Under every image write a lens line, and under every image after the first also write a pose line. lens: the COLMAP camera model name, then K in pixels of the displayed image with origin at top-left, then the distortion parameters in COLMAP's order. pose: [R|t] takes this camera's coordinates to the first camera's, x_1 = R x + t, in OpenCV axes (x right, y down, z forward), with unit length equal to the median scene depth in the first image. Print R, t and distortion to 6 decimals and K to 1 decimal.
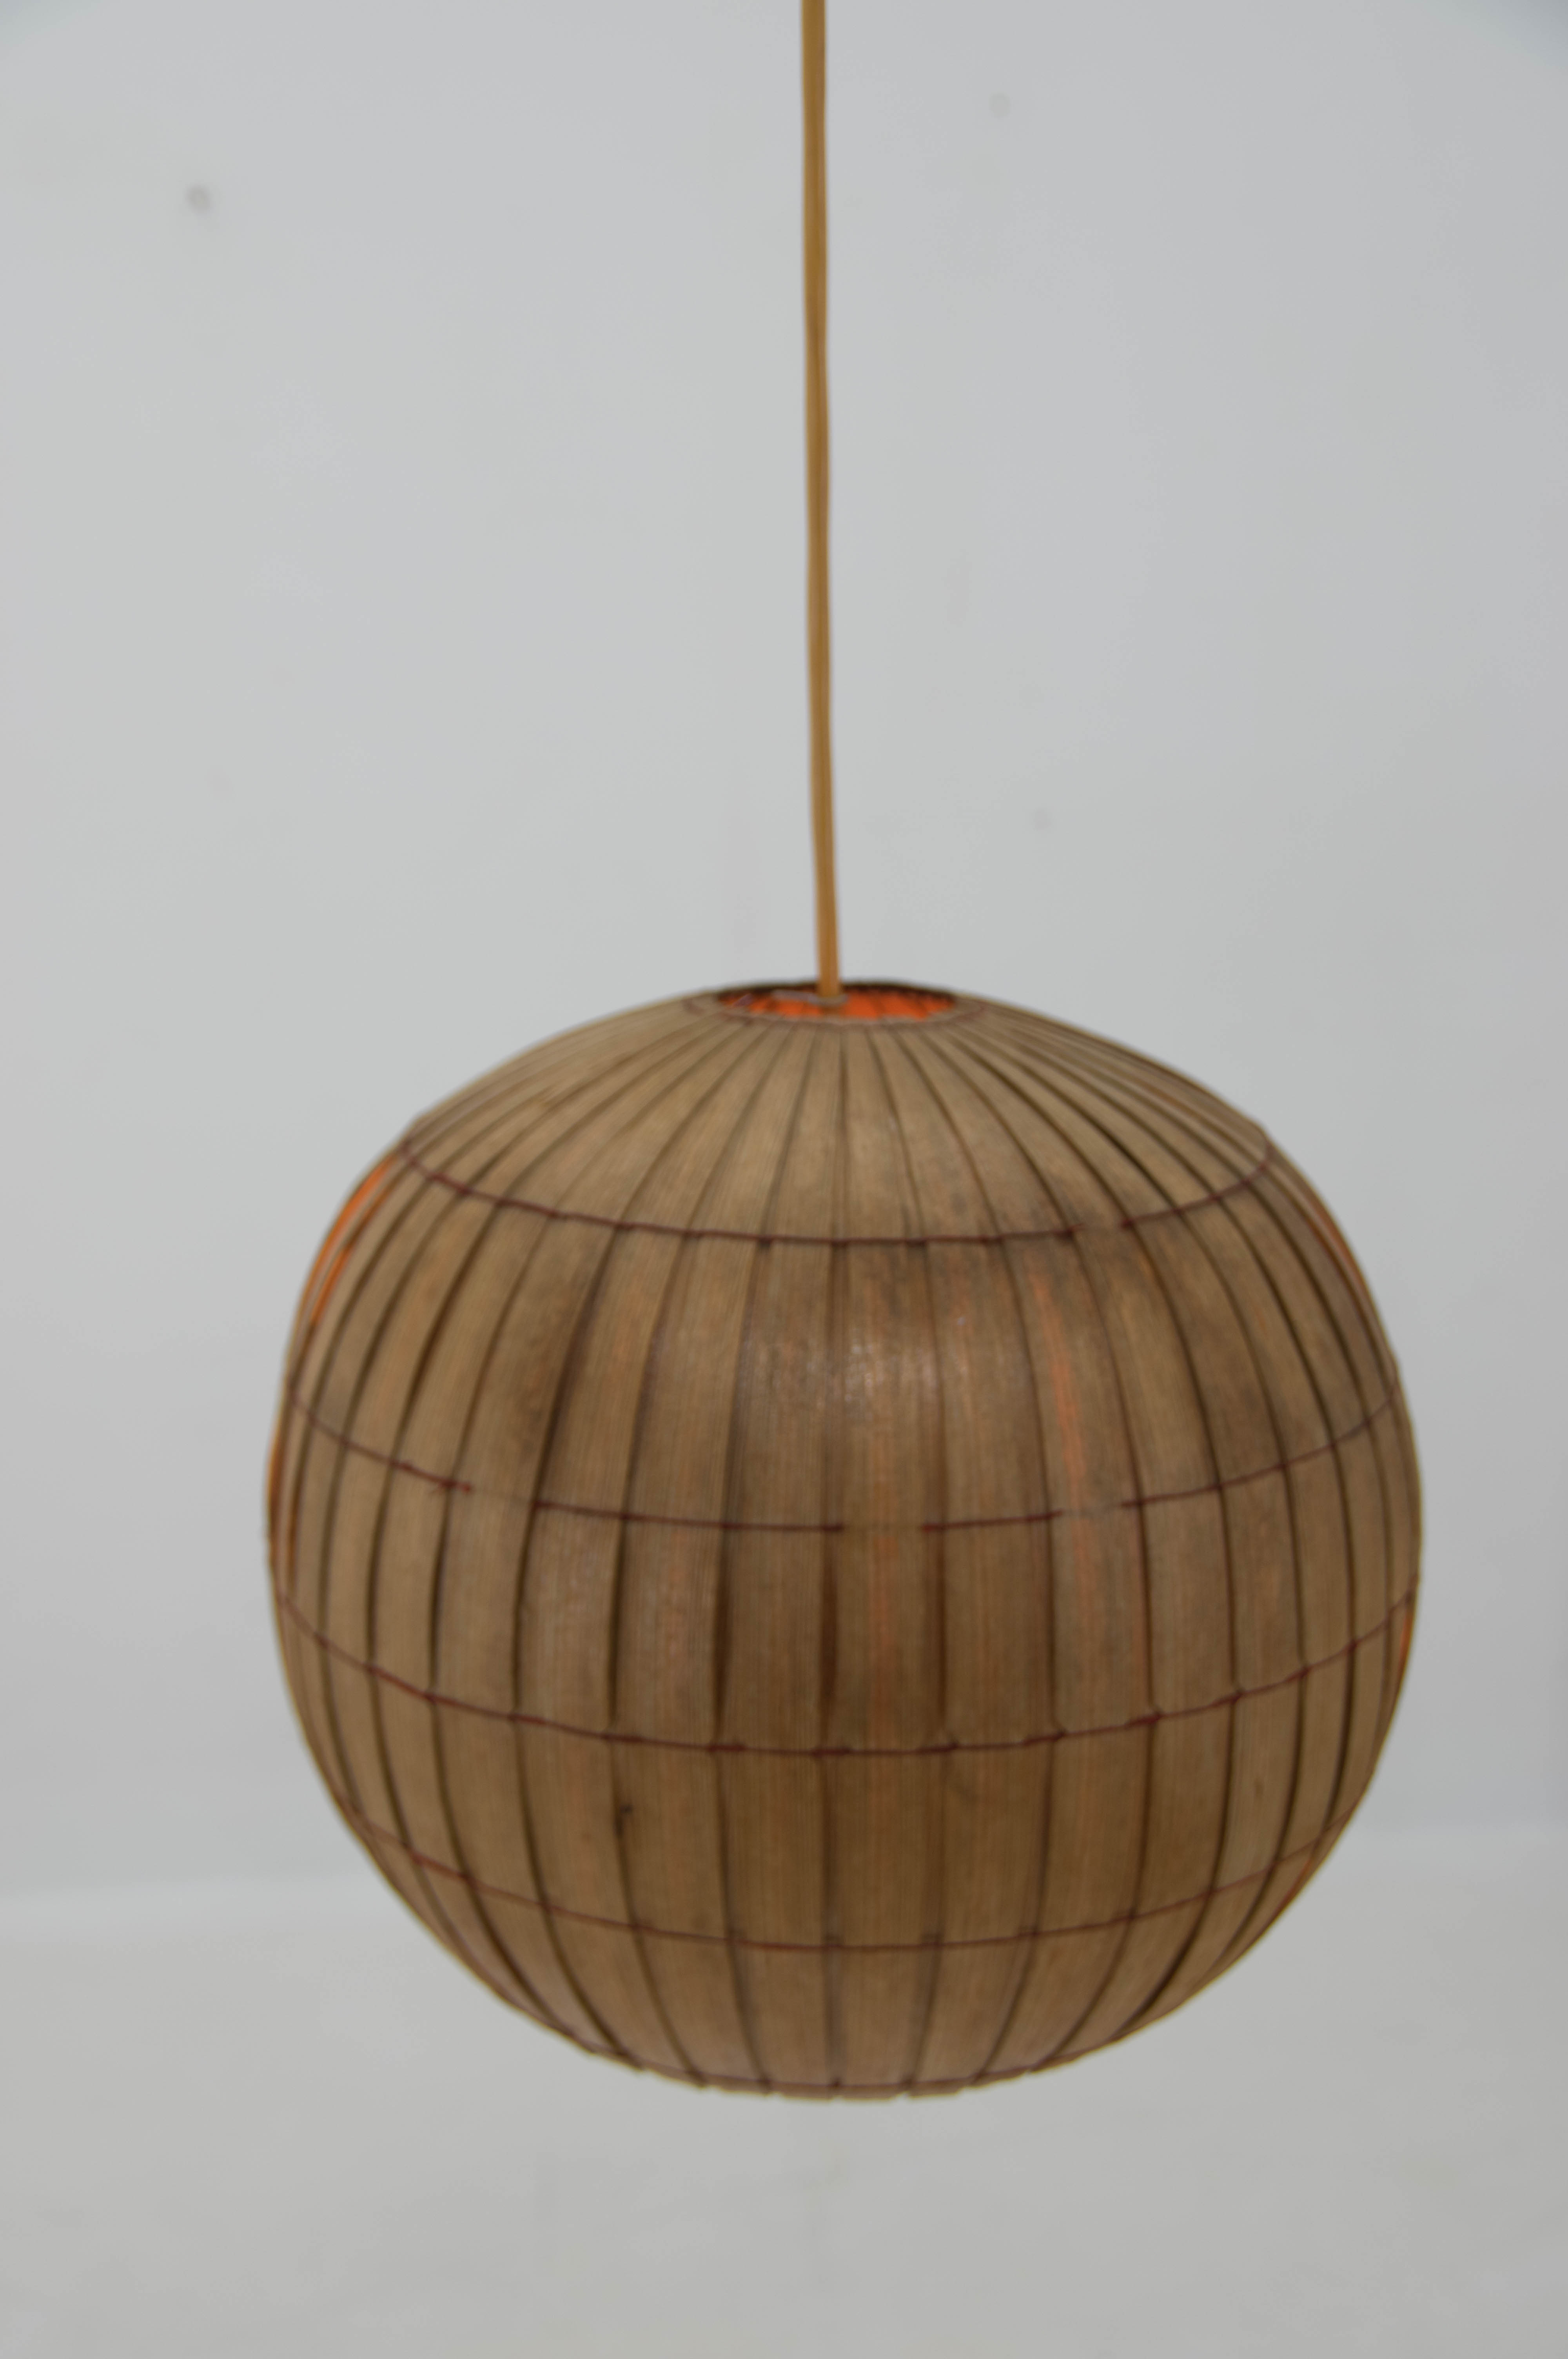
lens RADIAL K [[2885.1, 0, 780.3], [0, 2885.1, 1197.4], [0, 0, 1]] dist [-0.079374, 0.000000]
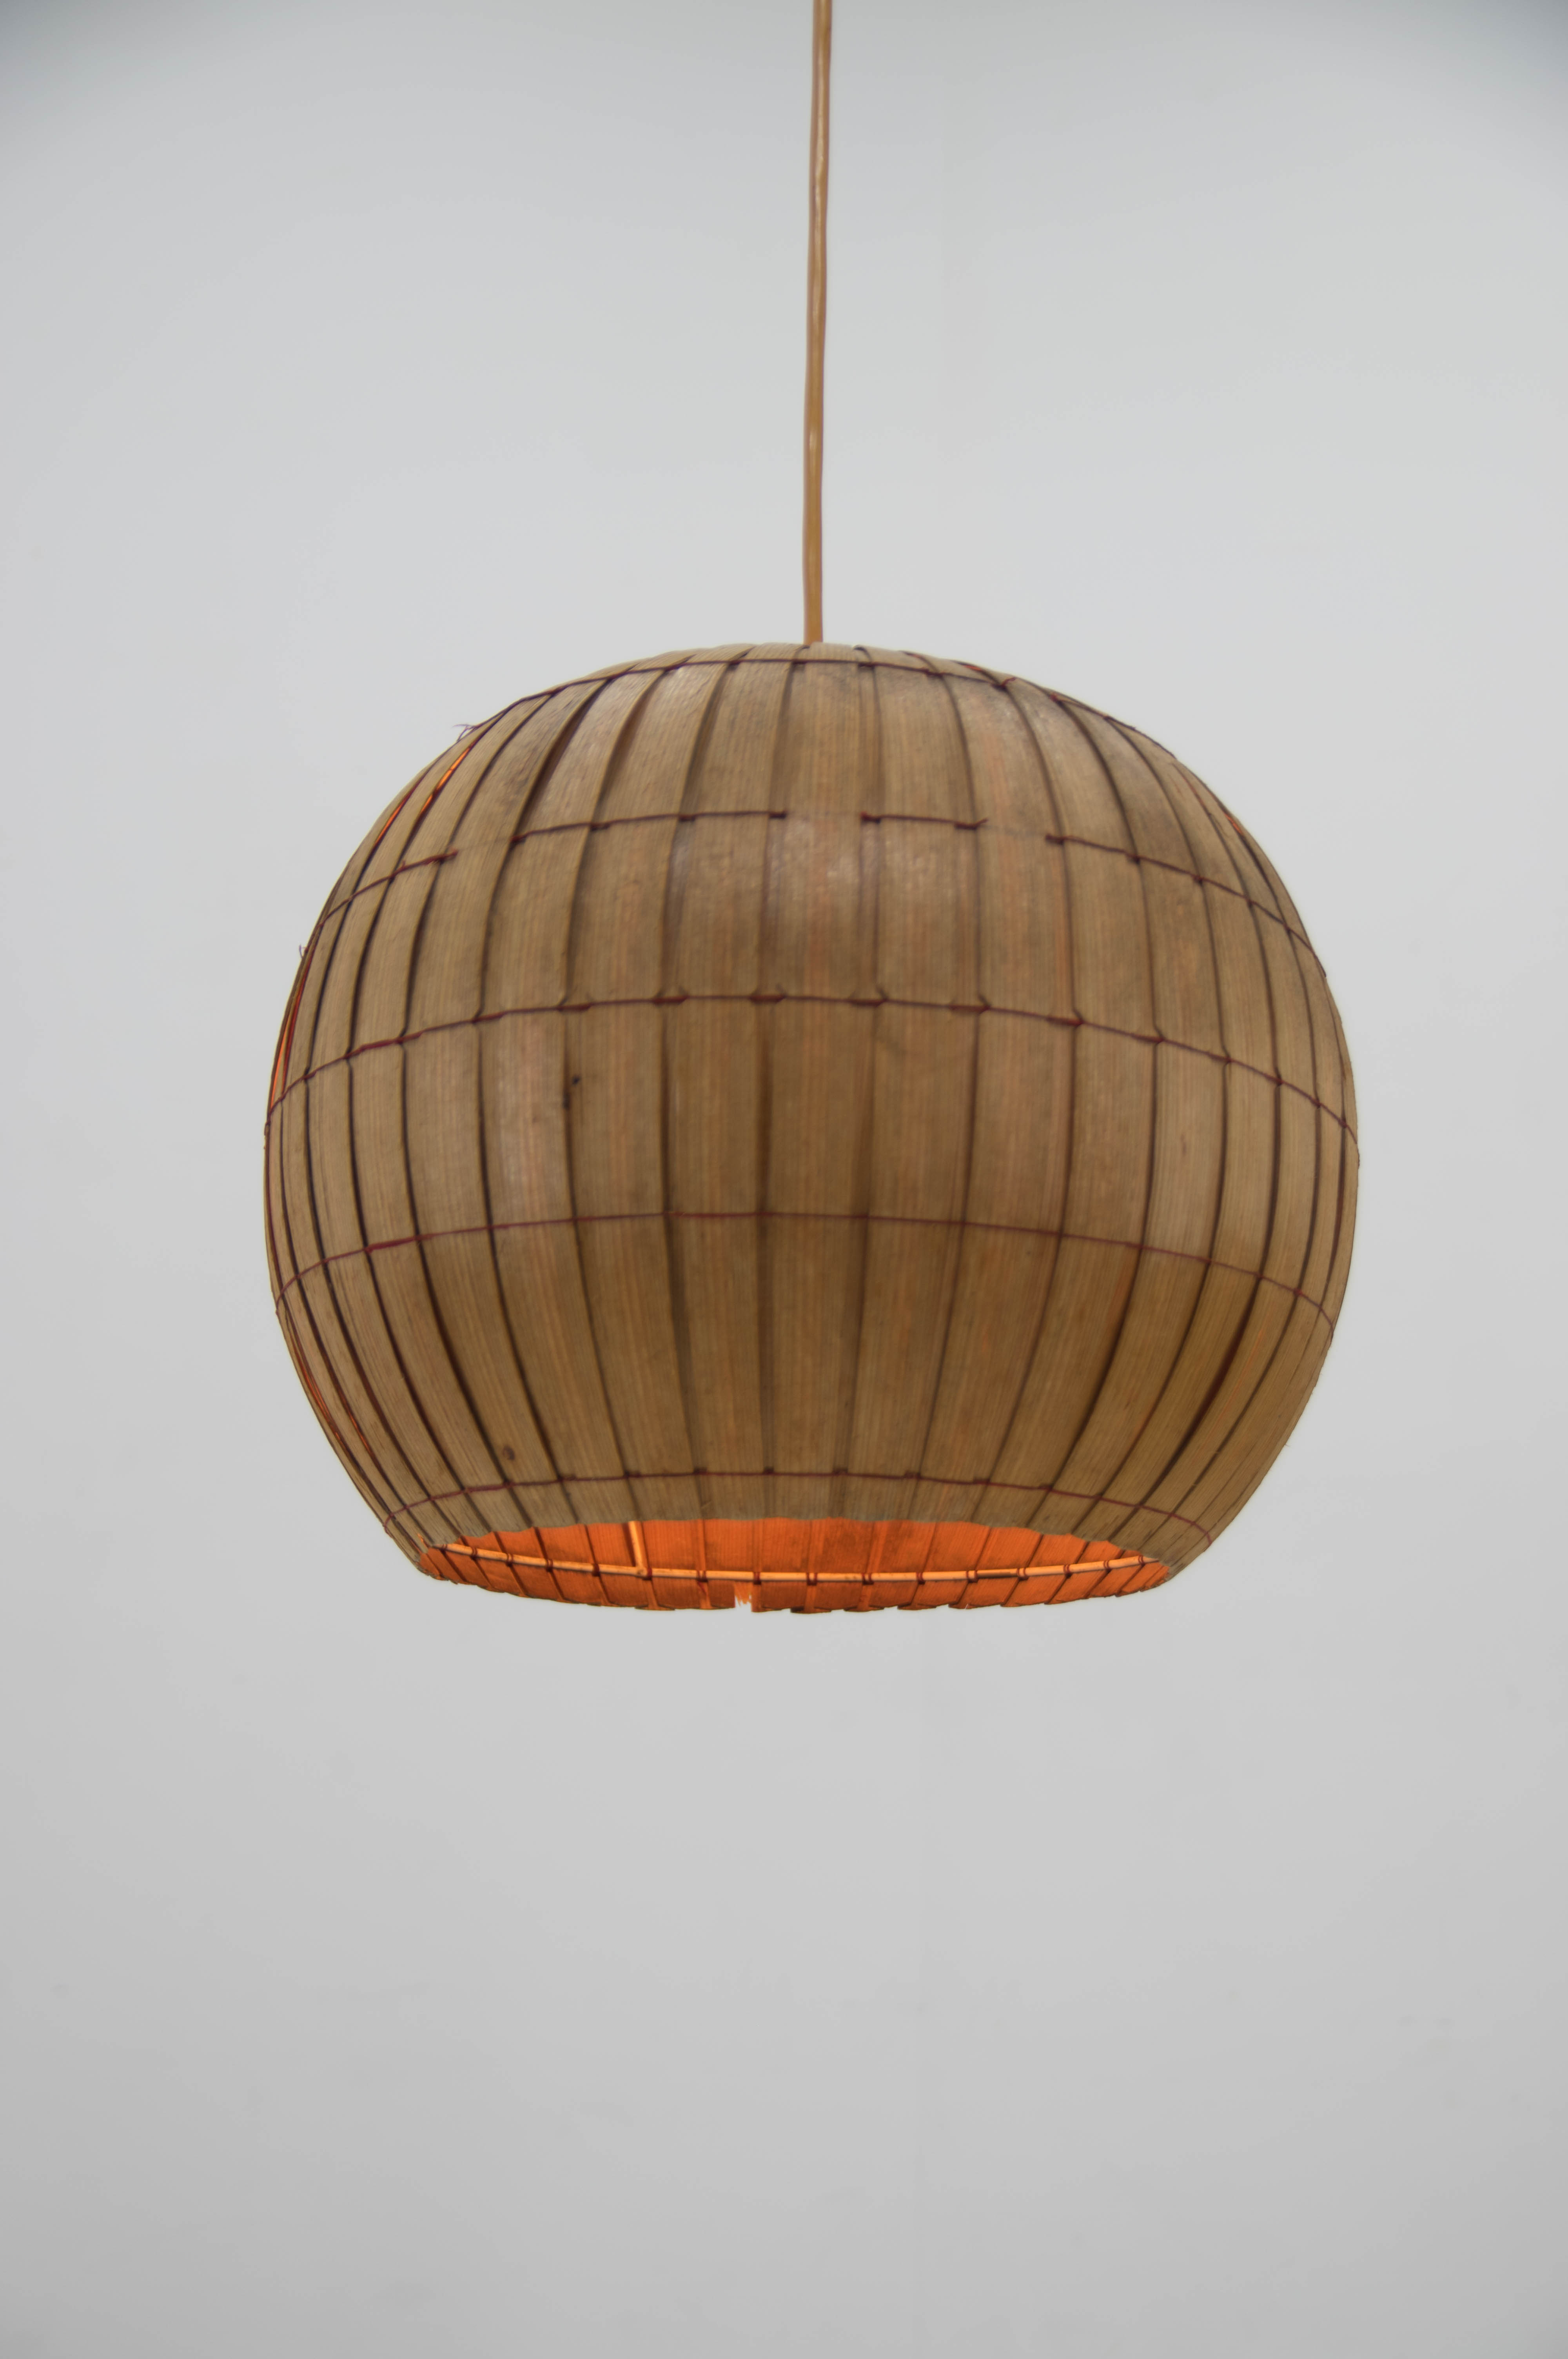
lens RADIAL K [[2786.4, 0, 795.2], [0, 2786.4, 1226.5], [0, 0, 1]] dist [0.015095, 0.000000]
pose [[0.998769, 0.025183, -0.042744, 0.071832], [-0.041797, 0.891286, -0.451511, 0.713449], [0.026727, 0.452742, 0.891241, 0.113676]]
